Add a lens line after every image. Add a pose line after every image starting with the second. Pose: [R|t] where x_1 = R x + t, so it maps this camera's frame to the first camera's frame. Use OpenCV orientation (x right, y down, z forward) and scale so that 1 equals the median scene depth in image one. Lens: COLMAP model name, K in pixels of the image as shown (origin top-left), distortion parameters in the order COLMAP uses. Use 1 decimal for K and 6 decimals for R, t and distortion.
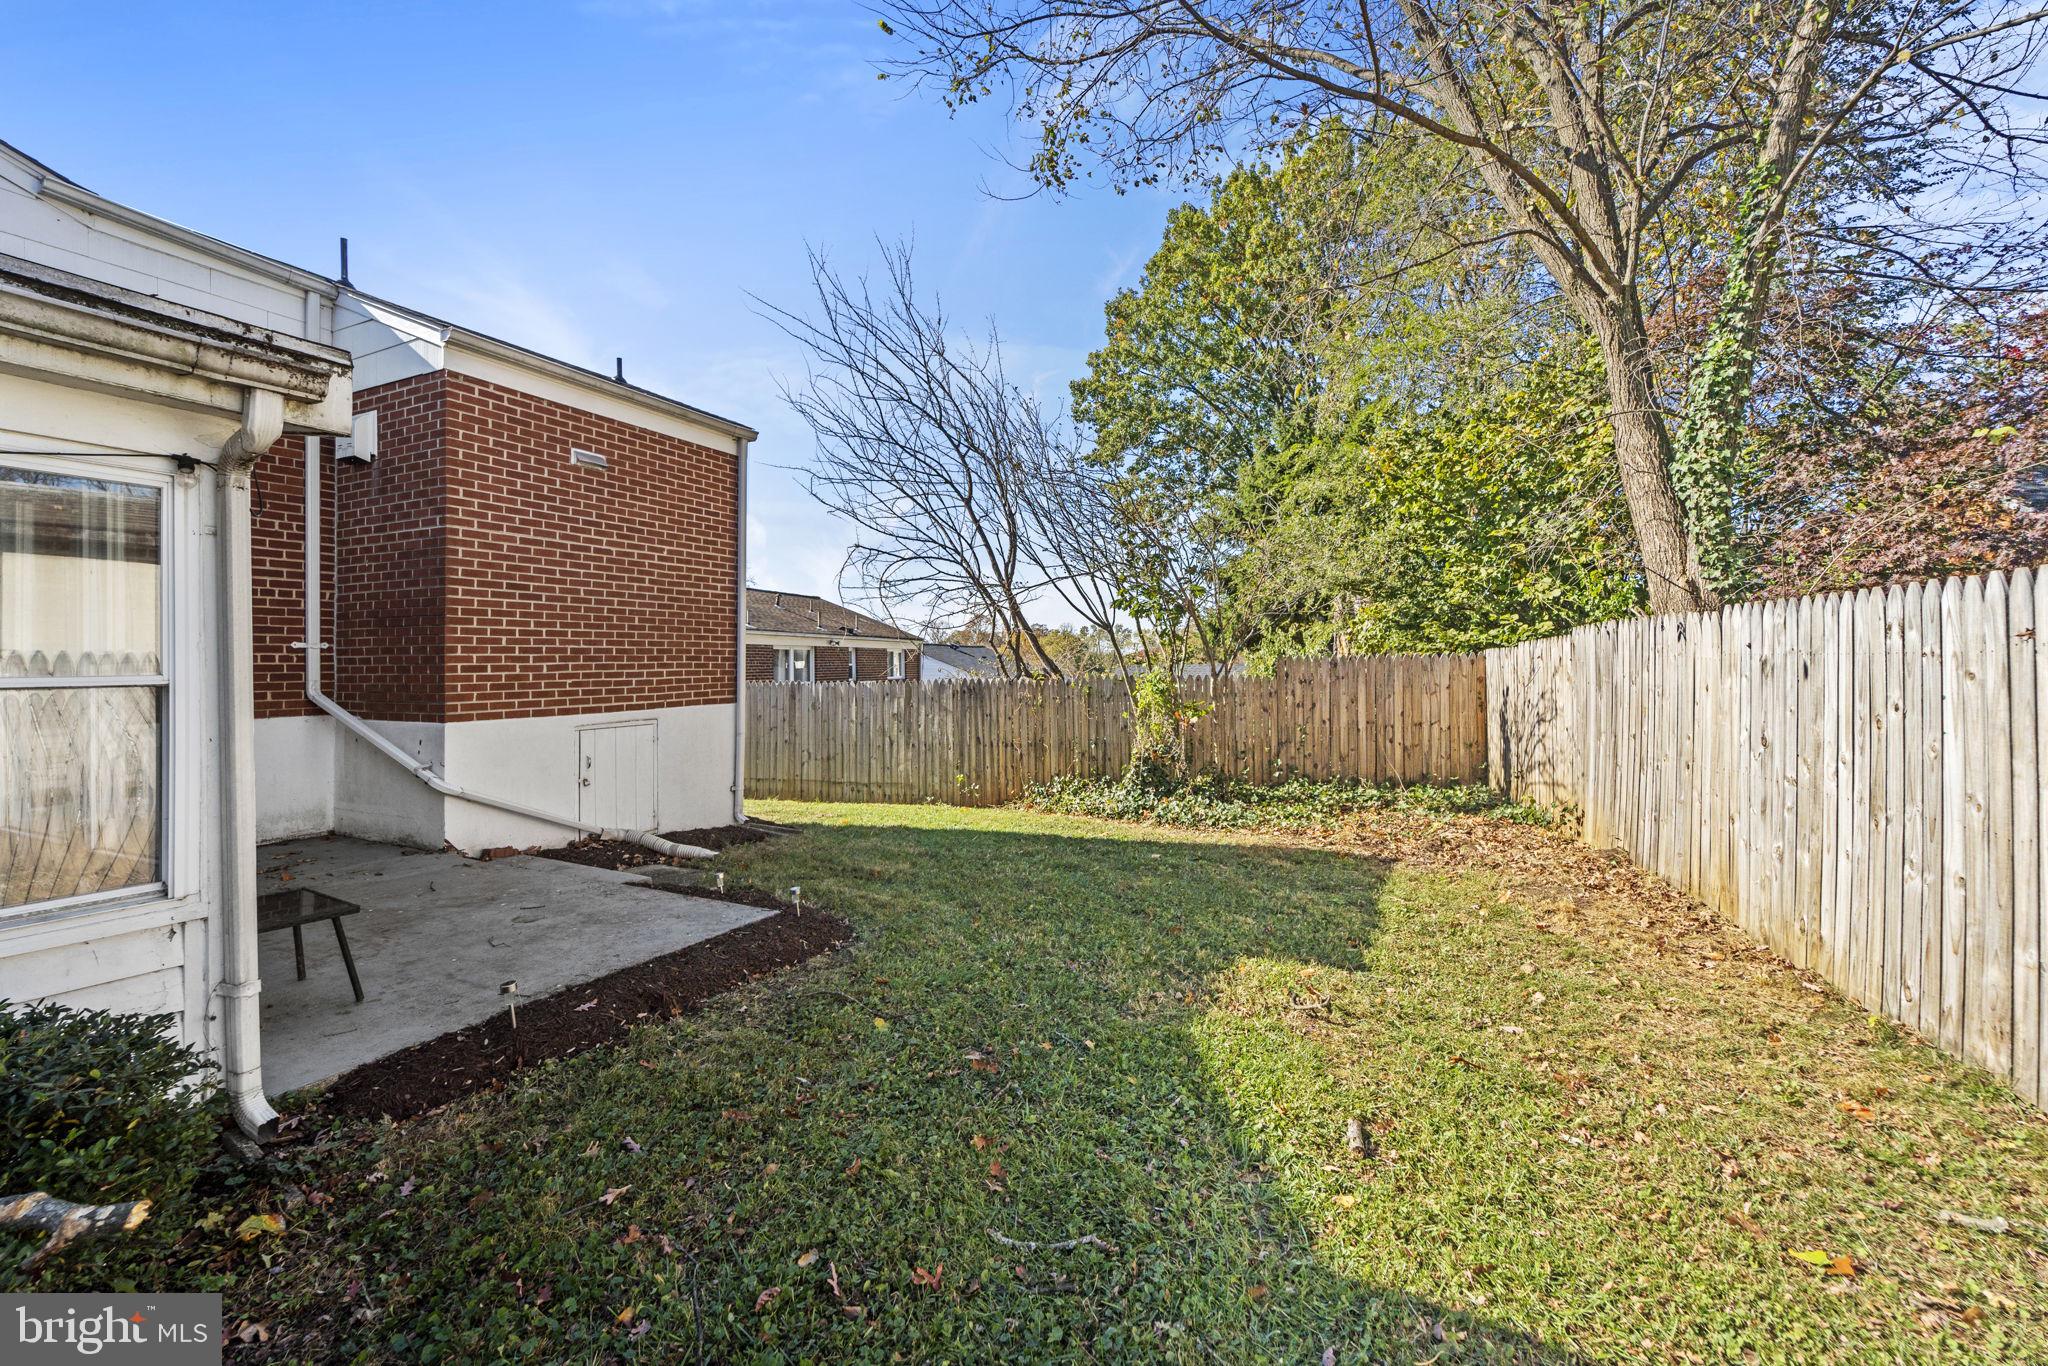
lens RADIAL K [[836.6, 0, 1022.4], [0, 836.6, 679.2], [0, 0, 1]] dist [-0.000935, -0.000102]
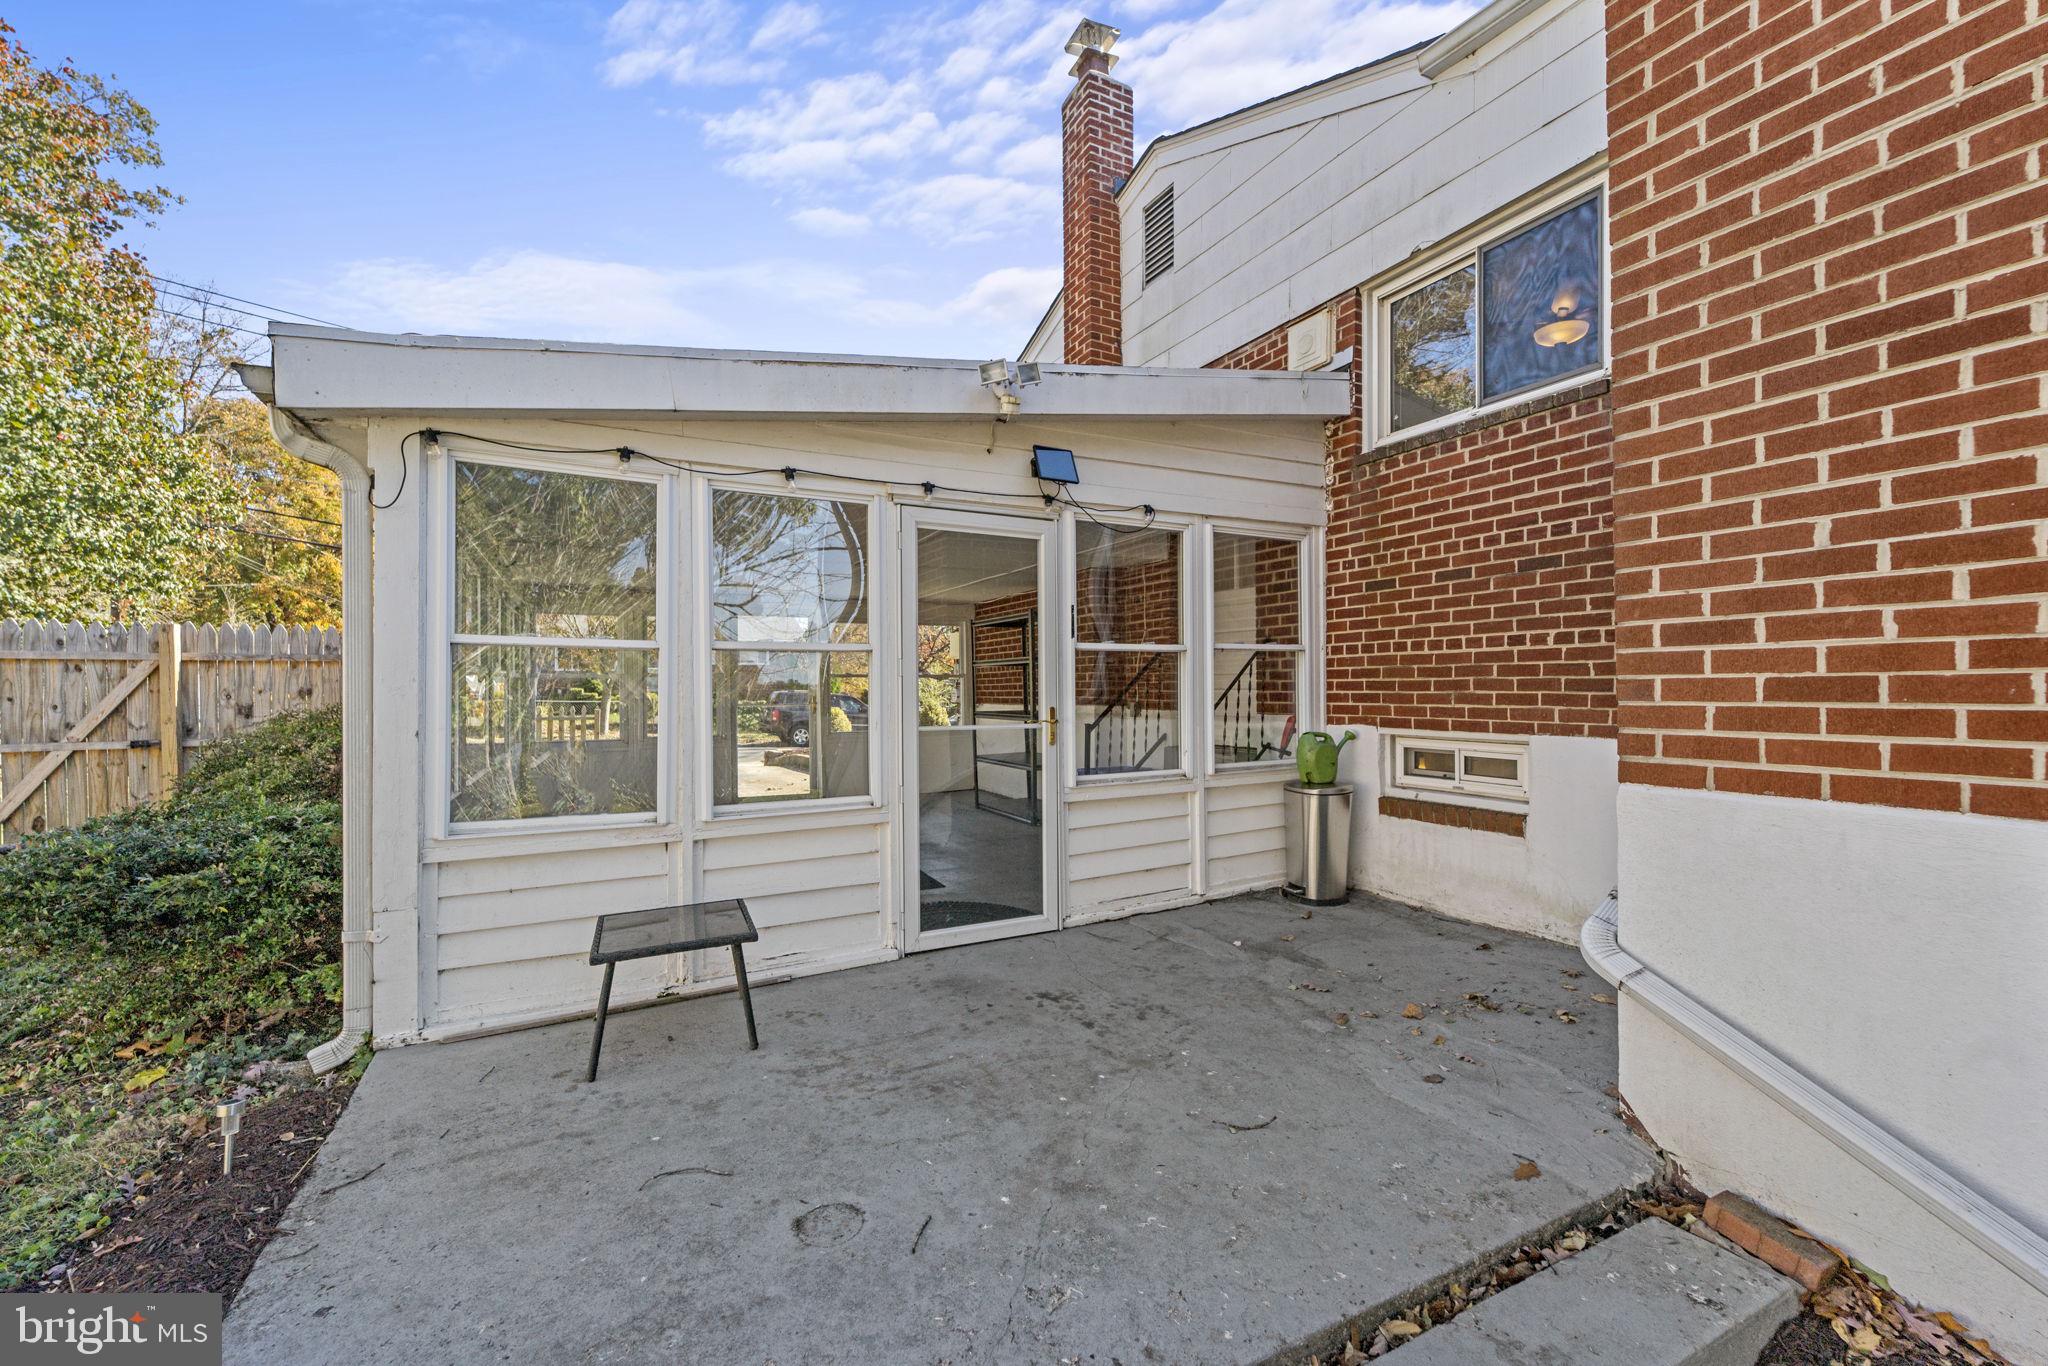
lens RADIAL K [[836.6, 0, 1025.5], [0, 836.6, 672.4], [0, 0, 1]] dist [-0.000935, -0.000102]
pose [[-0.600173, -0.001373, -0.799869, -0.225142], [-0.003062, 0.999995, 0.000581, 0.003748], [0.799864, 0.002798, -0.600174, 0.963564]]
